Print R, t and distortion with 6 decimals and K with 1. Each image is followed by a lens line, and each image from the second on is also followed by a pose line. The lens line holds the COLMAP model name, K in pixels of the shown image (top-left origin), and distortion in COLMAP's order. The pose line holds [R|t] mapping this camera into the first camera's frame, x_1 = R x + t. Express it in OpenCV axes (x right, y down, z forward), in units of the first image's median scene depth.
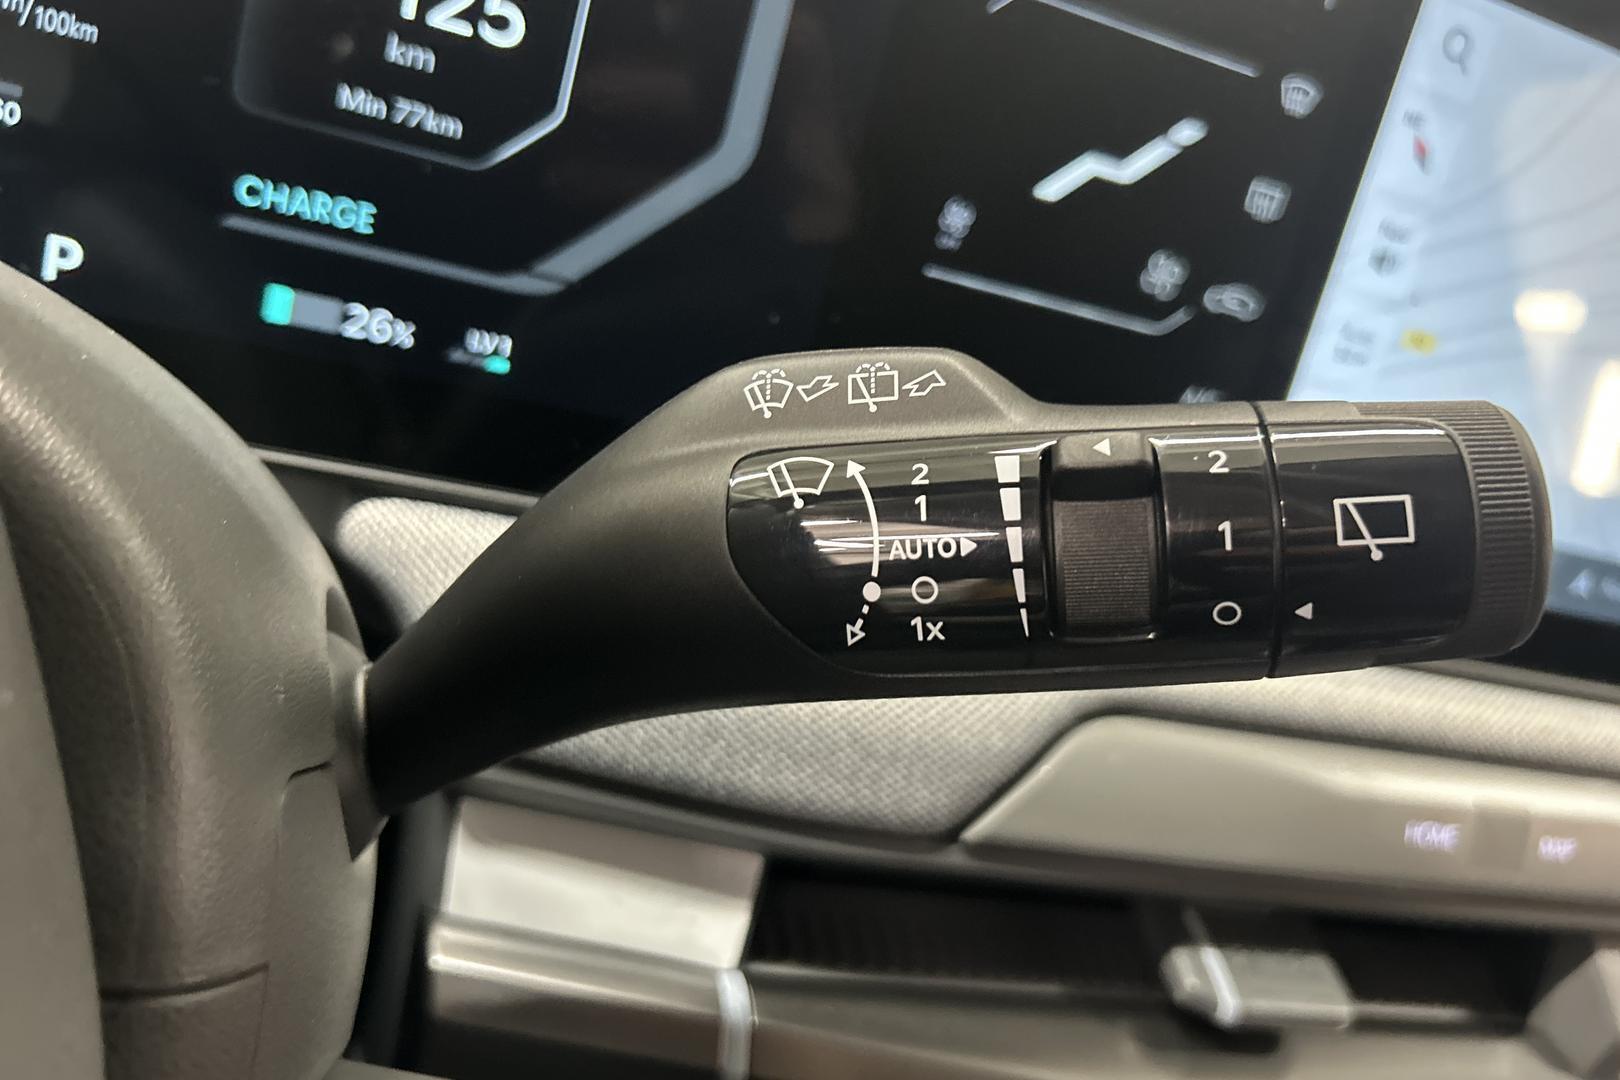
lens RADIAL K [[1254.0, 0, 810.0], [0, 1254.0, 540.0], [0, 0, 1]] dist [0.041421, -0.054294]
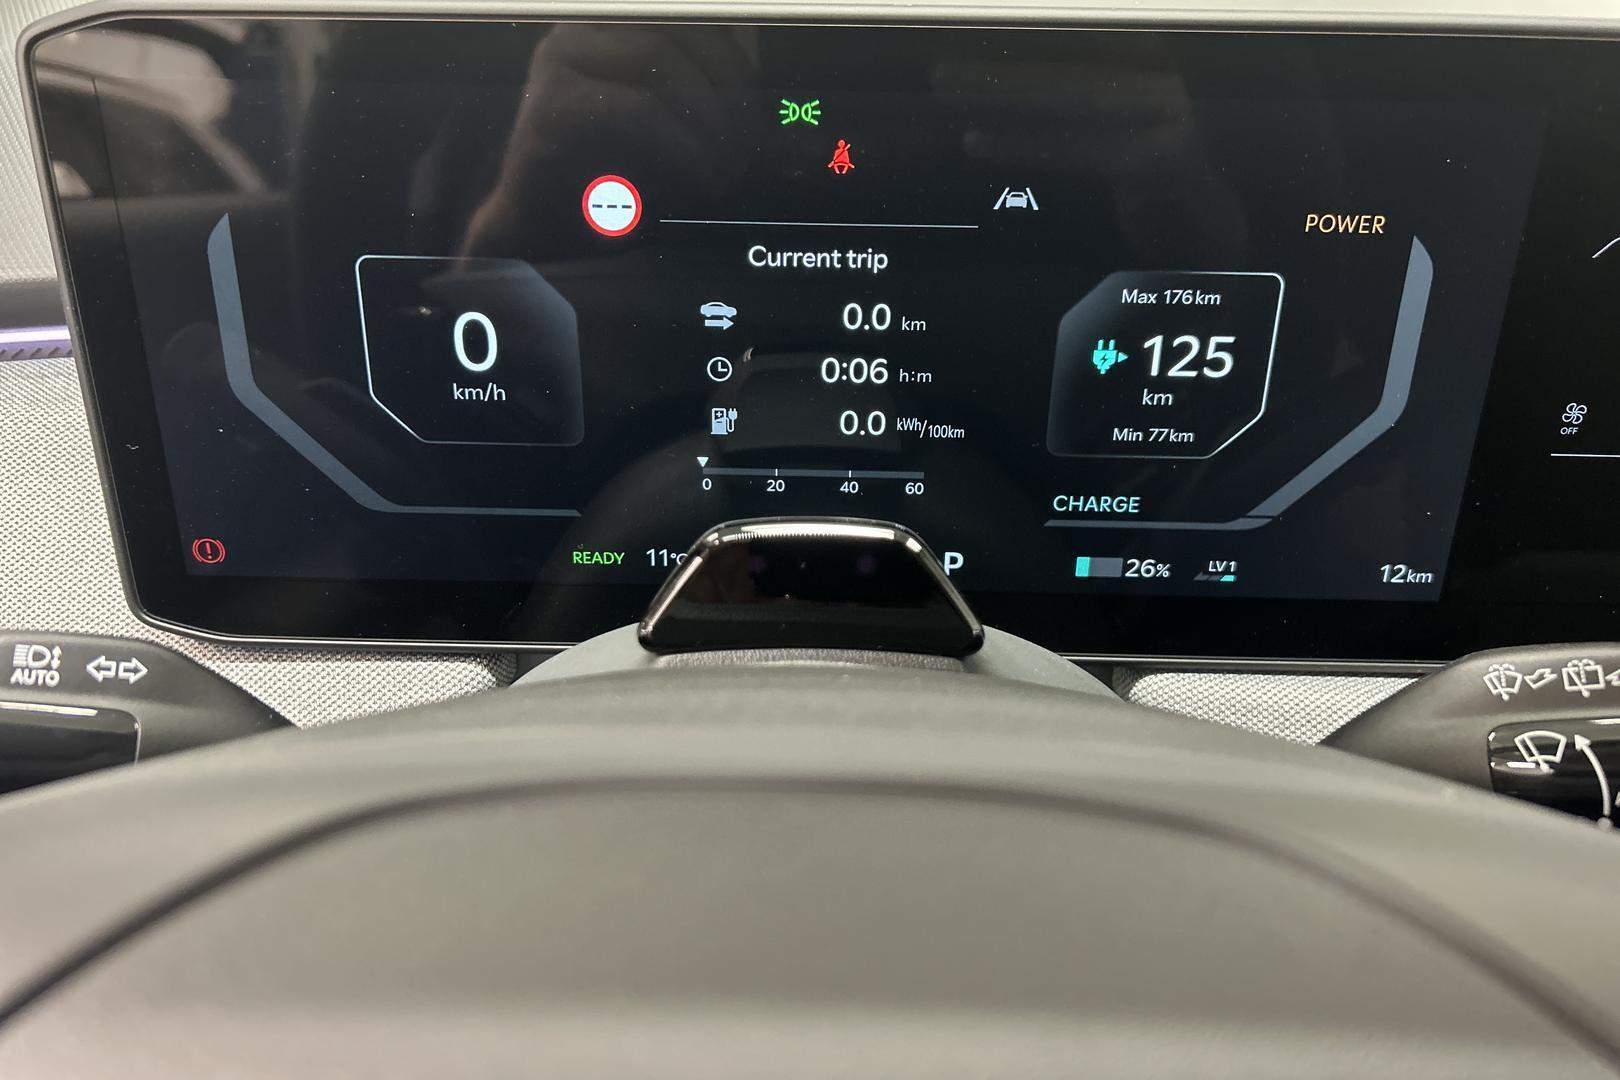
lens RADIAL K [[1254.0, 0, 810.0], [0, 1254.0, 540.0], [0, 0, 1]] dist [0.041421, -0.054294]
pose [[0.939933, -0.111734, -0.322554, -0.248246], [0.166932, 0.974673, 0.148815, -0.521399], [0.297757, -0.193721, 0.934780, -0.533950]]
